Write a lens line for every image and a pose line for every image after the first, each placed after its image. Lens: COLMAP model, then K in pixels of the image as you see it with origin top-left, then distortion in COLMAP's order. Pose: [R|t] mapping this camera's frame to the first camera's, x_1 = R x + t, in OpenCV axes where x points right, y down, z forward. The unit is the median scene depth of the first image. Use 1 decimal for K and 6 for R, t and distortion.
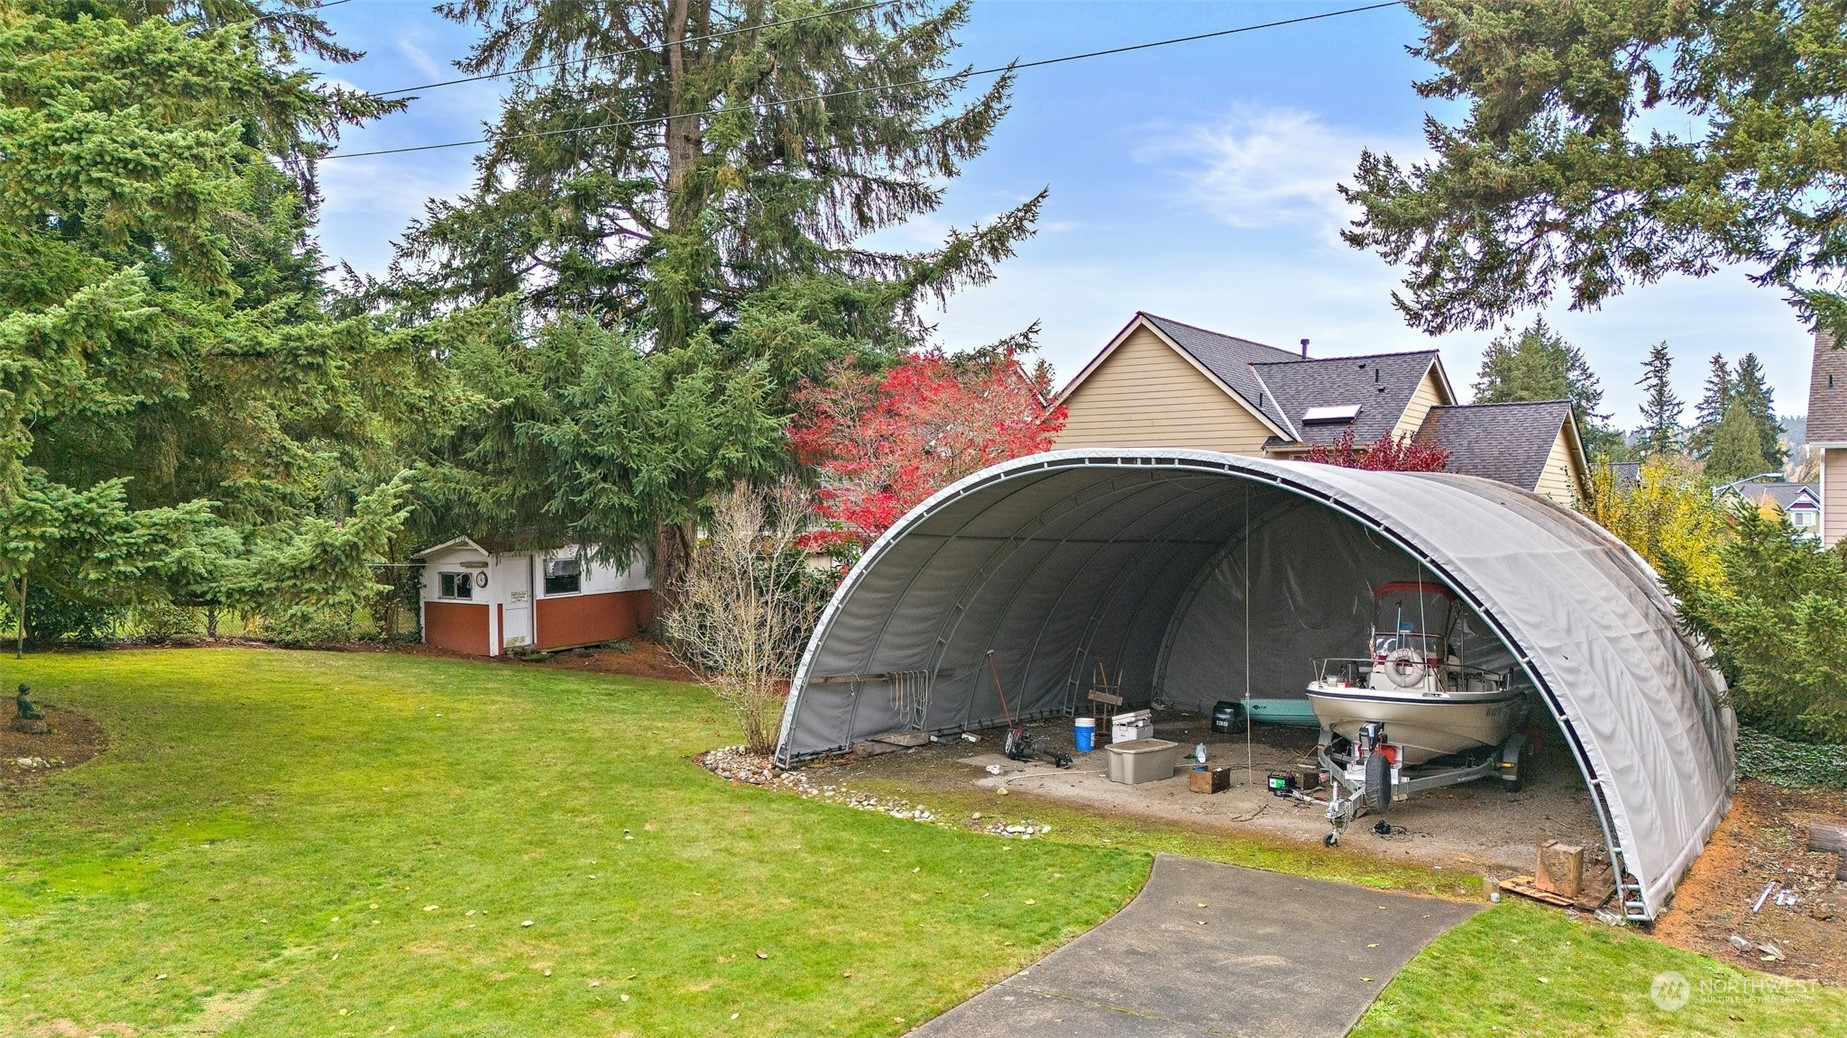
lens RADIAL K [[1347.6, 0, 928.8], [0, 1347.6, 520.0], [0, 0, 1]] dist [0.043897, -0.016236]
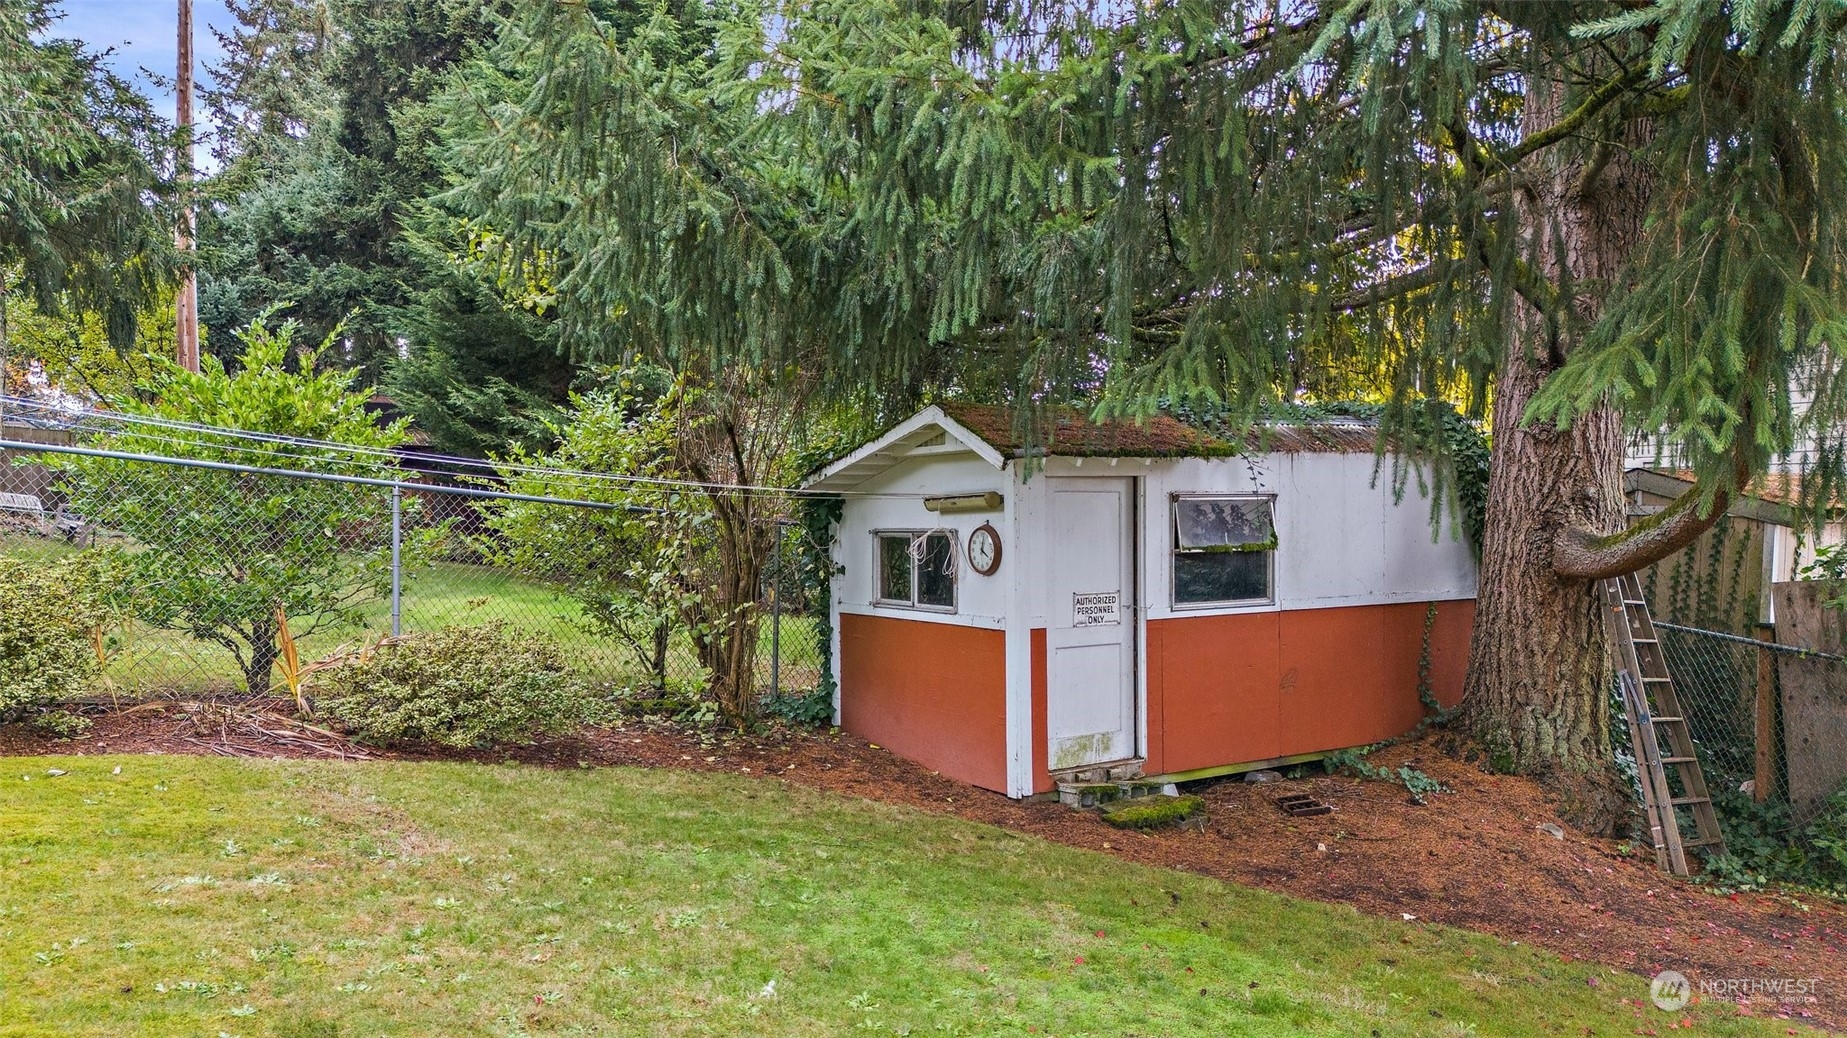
lens RADIAL K [[1347.6, 0, 924.8], [0, 1347.6, 518.4], [0, 0, 1]] dist [0.043897, -0.016236]
pose [[0.925732, 0.006988, -0.378115, -0.219923], [-0.011758, 0.999878, -0.010306, 0.039213], [0.377997, 0.013987, 0.925701, 0.689919]]
